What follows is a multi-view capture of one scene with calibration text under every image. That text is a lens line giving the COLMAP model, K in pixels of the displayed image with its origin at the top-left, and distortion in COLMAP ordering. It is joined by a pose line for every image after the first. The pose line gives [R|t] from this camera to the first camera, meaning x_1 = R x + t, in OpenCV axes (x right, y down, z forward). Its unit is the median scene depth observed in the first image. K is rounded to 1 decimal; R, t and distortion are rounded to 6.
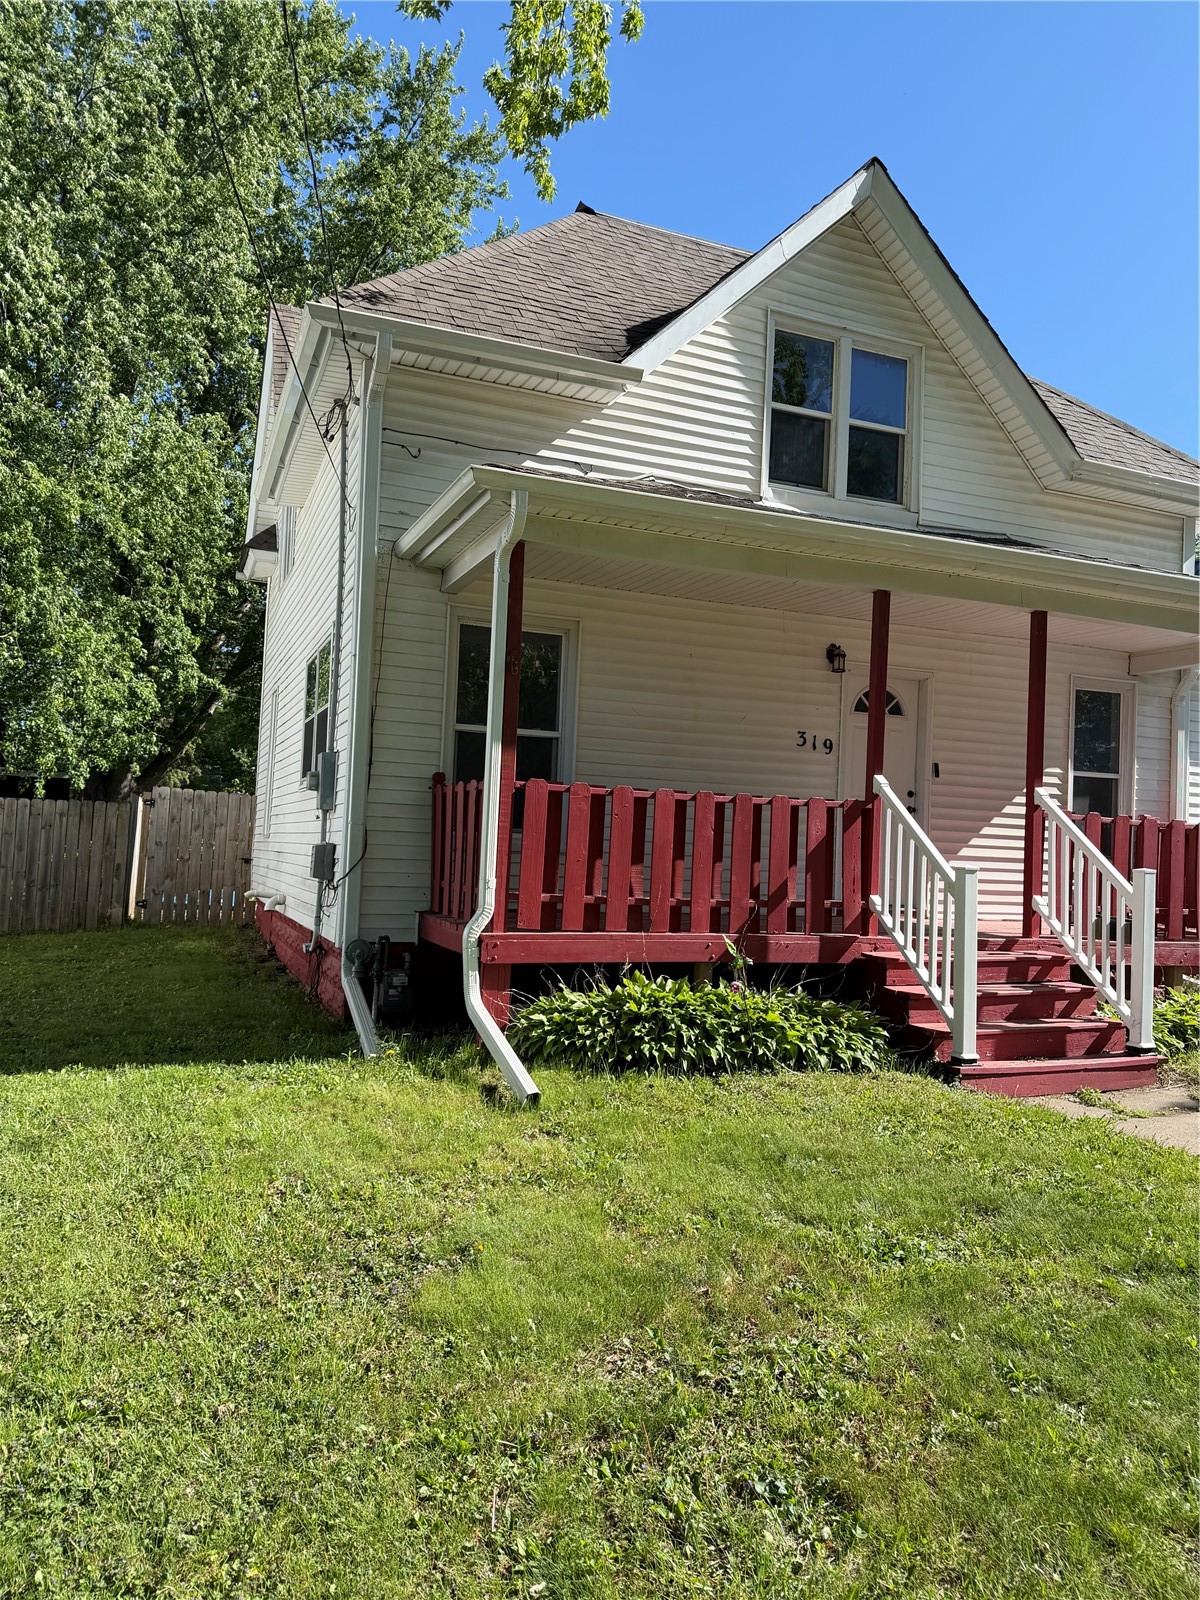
lens RADIAL K [[1116.0, 0, 541.6], [0, 1116.0, 803.8], [0, 0, 1]] dist [0.086430, -0.172218]
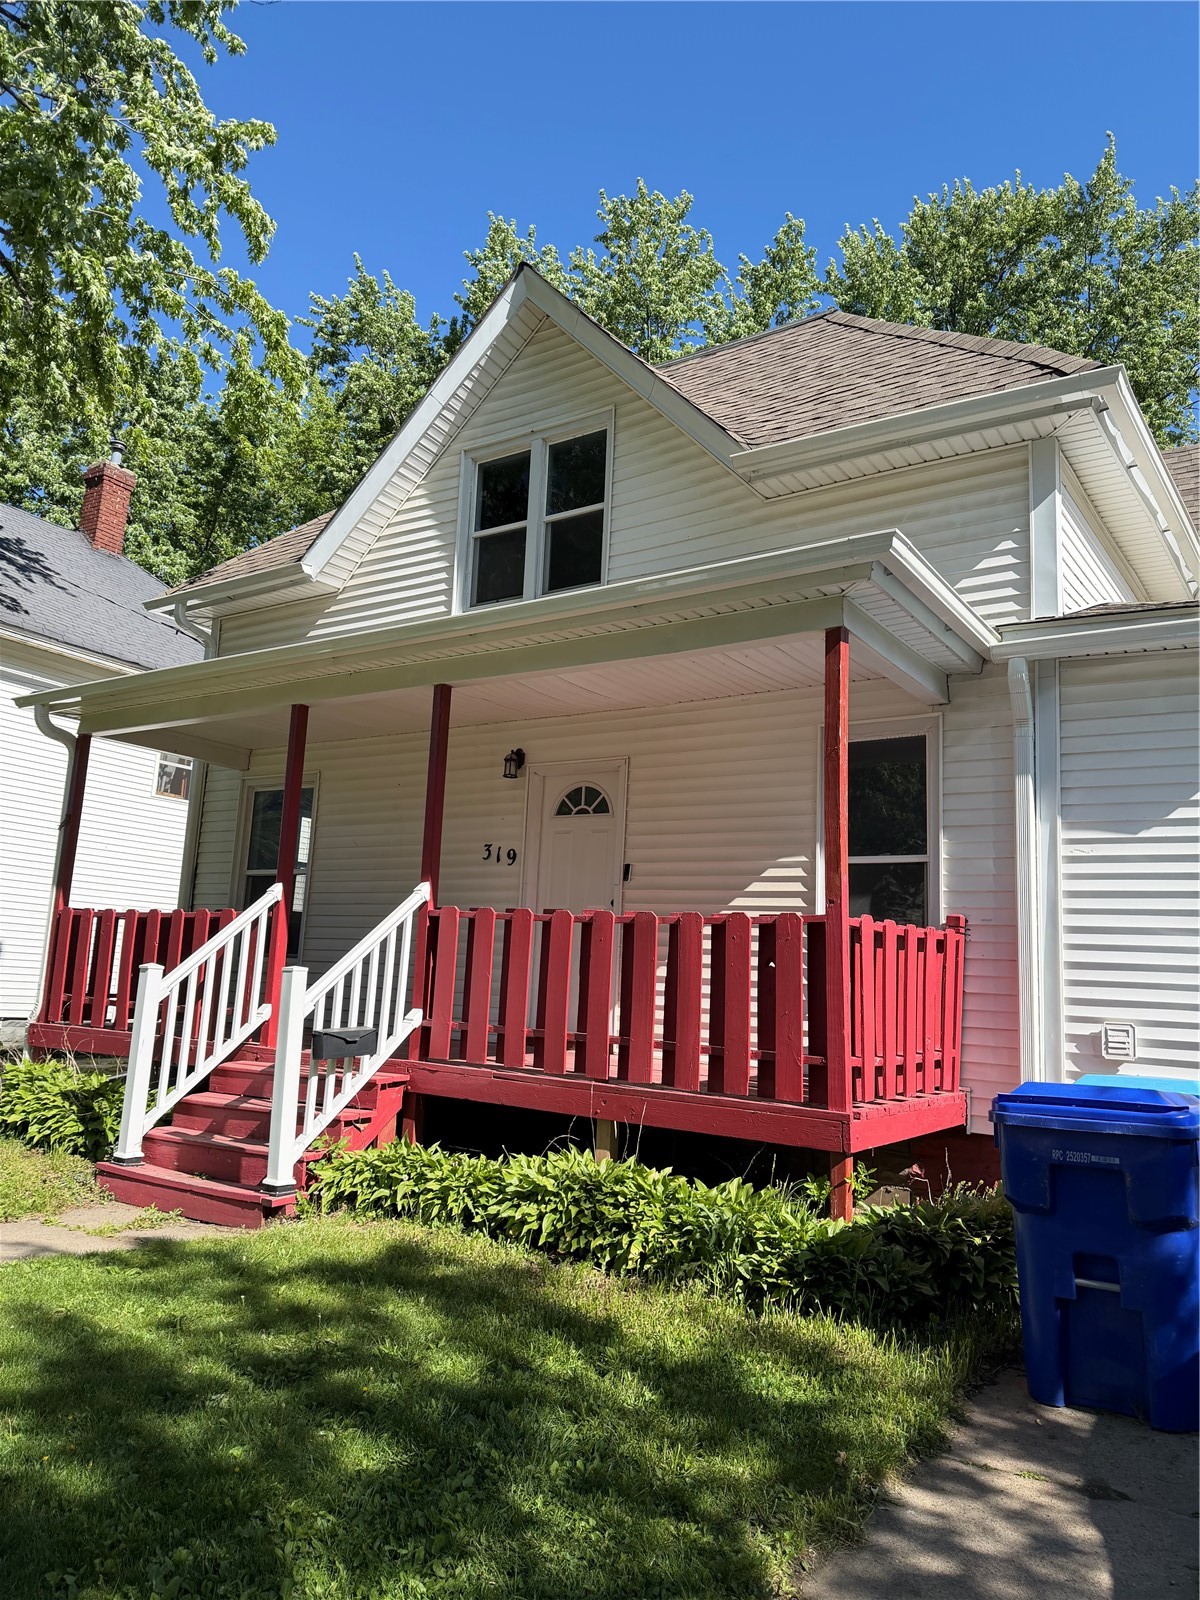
lens RADIAL K [[1101.5, 0, 600.0], [0, 1101.5, 800.0], [0, 0, 1]] dist [0.161533, -0.318184]
pose [[0.575406, -0.142486, -0.805361, 1.056559], [0.000077, 0.984717, -0.174163, 0.063136], [0.817868, 0.100152, 0.566623, 0.537535]]
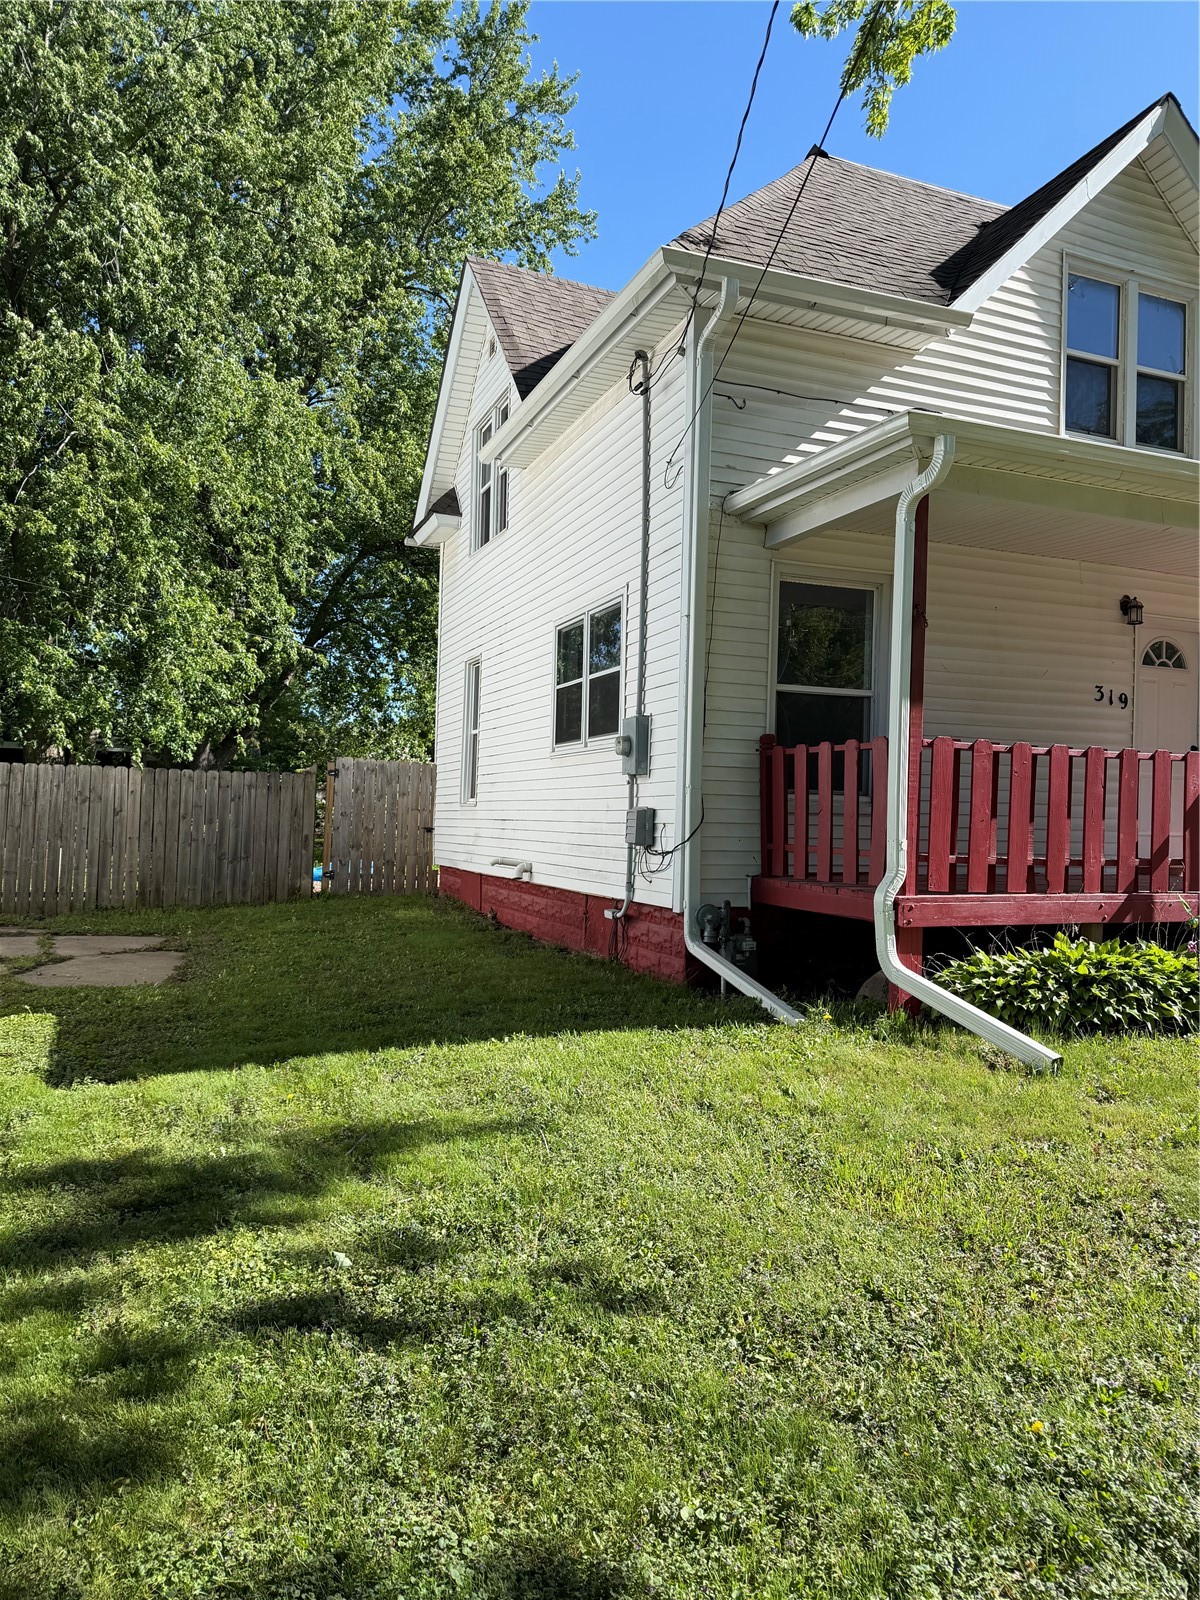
lens RADIAL K [[1117.7, 0, 539.2], [0, 1117.7, 804.6], [0, 0, 1]] dist [0.097028, -0.184382]
pose [[0.999851, -0.017232, -0.001000, -0.254770], [0.017254, 0.999414, 0.029566, 0.000927], [0.000490, -0.029579, 0.999562, 0.014155]]
